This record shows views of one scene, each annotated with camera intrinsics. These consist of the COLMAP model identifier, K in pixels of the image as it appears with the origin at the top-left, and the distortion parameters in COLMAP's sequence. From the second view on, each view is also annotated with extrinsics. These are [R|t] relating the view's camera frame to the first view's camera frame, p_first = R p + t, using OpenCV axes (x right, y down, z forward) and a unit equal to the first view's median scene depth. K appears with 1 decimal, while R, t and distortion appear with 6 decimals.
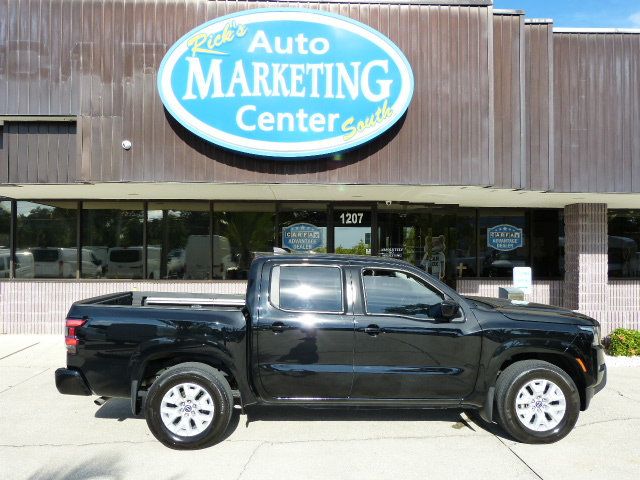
lens RADIAL K [[509.1, 0, 318.0], [0, 509.1, 243.5], [0, 0, 1]] dist [-0.040389, 0.015452]
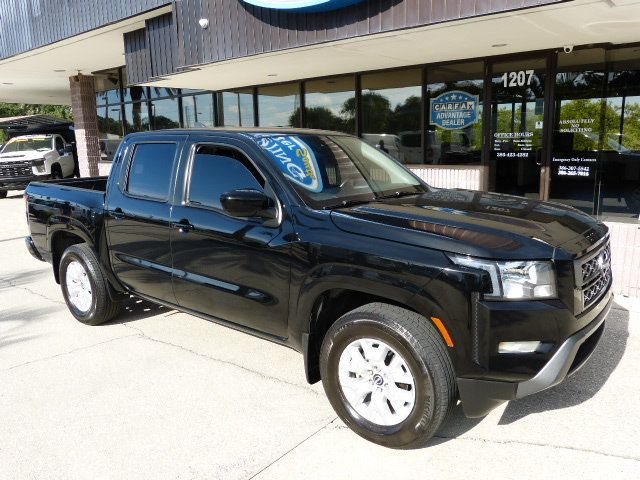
lens RADIAL K [[509.1, 0, 317.8], [0, 509.1, 240.6], [0, 0, 1]] dist [-0.040389, 0.015452]
pose [[0.757300, 0.104213, -0.644699, 0.459557], [0.036662, 0.978845, 0.201292, 0.027574], [0.652037, -0.176075, 0.737459, 0.344049]]
